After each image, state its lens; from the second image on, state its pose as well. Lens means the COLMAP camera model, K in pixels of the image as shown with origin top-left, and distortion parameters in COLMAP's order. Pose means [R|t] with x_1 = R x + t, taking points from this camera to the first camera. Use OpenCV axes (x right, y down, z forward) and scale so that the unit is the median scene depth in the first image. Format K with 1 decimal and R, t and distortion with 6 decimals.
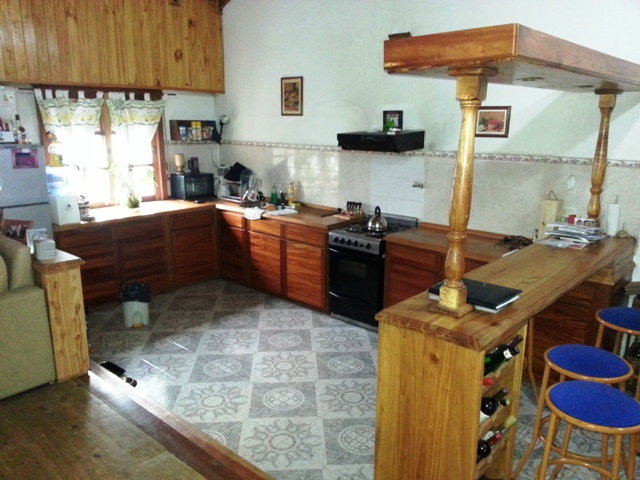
lens RADIAL K [[521.0, 0, 320.0], [0, 521.0, 240.0], [0, 0, 1]] dist [0.007549, -0.002686]
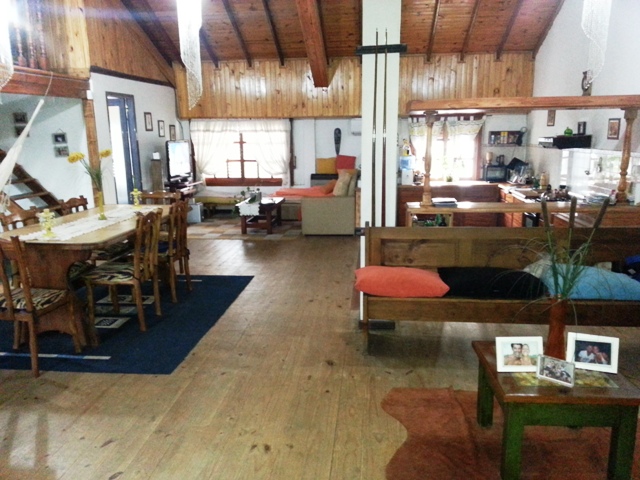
lens RADIAL K [[521.0, 0, 320.0], [0, 521.0, 240.0], [0, 0, 1]] dist [0.007549, -0.002686]
pose [[0.585564, 0.142509, -0.798001, 0.784812], [-0.157411, 0.985677, 0.060519, 0.089435], [0.795196, 0.090176, 0.599610, -0.367368]]
